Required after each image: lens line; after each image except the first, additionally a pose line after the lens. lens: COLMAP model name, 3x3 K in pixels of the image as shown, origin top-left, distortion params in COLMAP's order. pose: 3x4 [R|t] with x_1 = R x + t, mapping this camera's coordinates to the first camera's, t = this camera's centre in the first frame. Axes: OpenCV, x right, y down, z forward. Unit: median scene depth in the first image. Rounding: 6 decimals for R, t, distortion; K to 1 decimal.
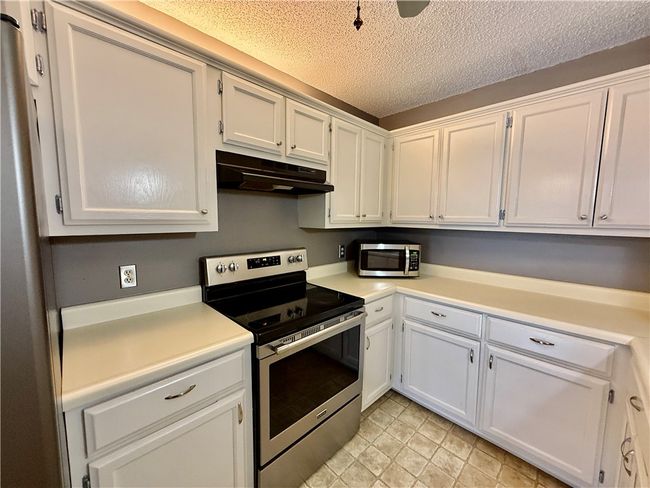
lens RADIAL K [[259.9, 0, 323.6], [0, 259.9, 243.7], [0, 0, 1]] dist [-0.000054, 0.000027]
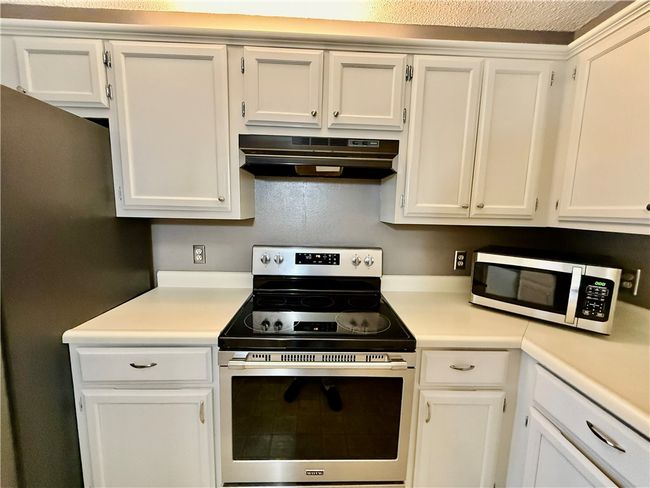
lens RADIAL K [[259.9, 0, 323.6], [0, 259.9, 243.7], [0, 0, 1]] dist [-0.000054, 0.000027]
pose [[0.734157, 0.094983, -0.672303, 0.362565], [-0.083711, 0.995275, 0.049200, -0.024035], [0.673800, 0.020158, 0.738639, 0.371655]]
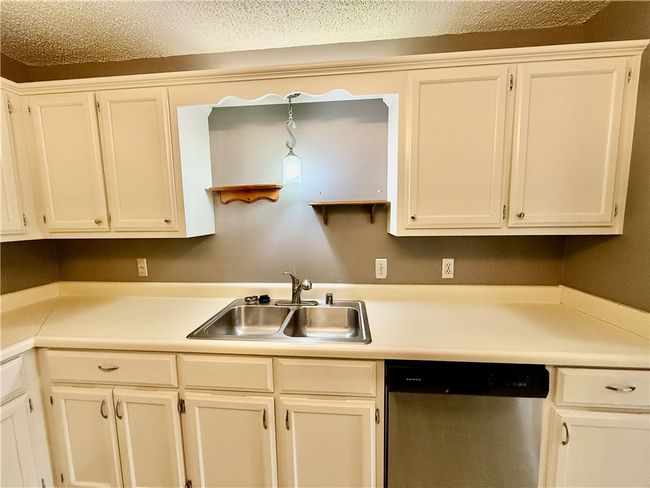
lens RADIAL K [[255.7, 0, 324.7], [0, 255.7, 245.2], [0, 0, 1]] dist [0.001241, 0.000141]
pose [[-0.645760, -0.084322, 0.758870, -0.203247], [0.083706, 0.980075, 0.180130, -0.058226], [-0.758938, 0.179843, -0.625835, 0.452409]]
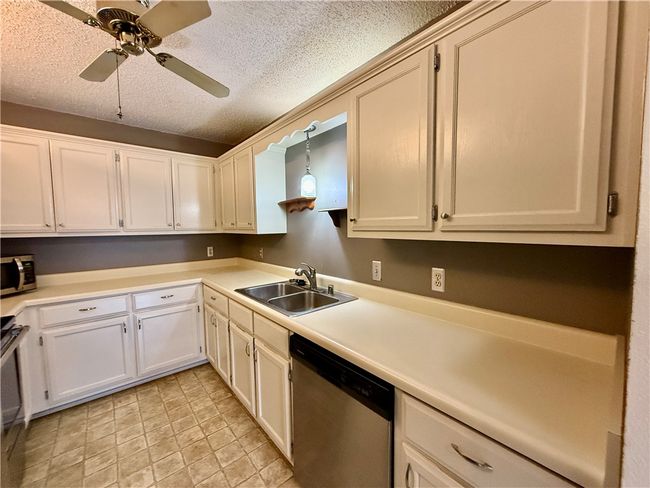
lens RADIAL K [[259.9, 0, 323.6], [0, 259.9, 243.7], [0, 0, 1]] dist [-0.000054, 0.000027]
pose [[0.072558, -0.077826, 0.994323, -0.606359], [0.111698, 0.991313, 0.069439, 0.020024], [-0.991090, 0.106025, 0.080621, -0.160752]]
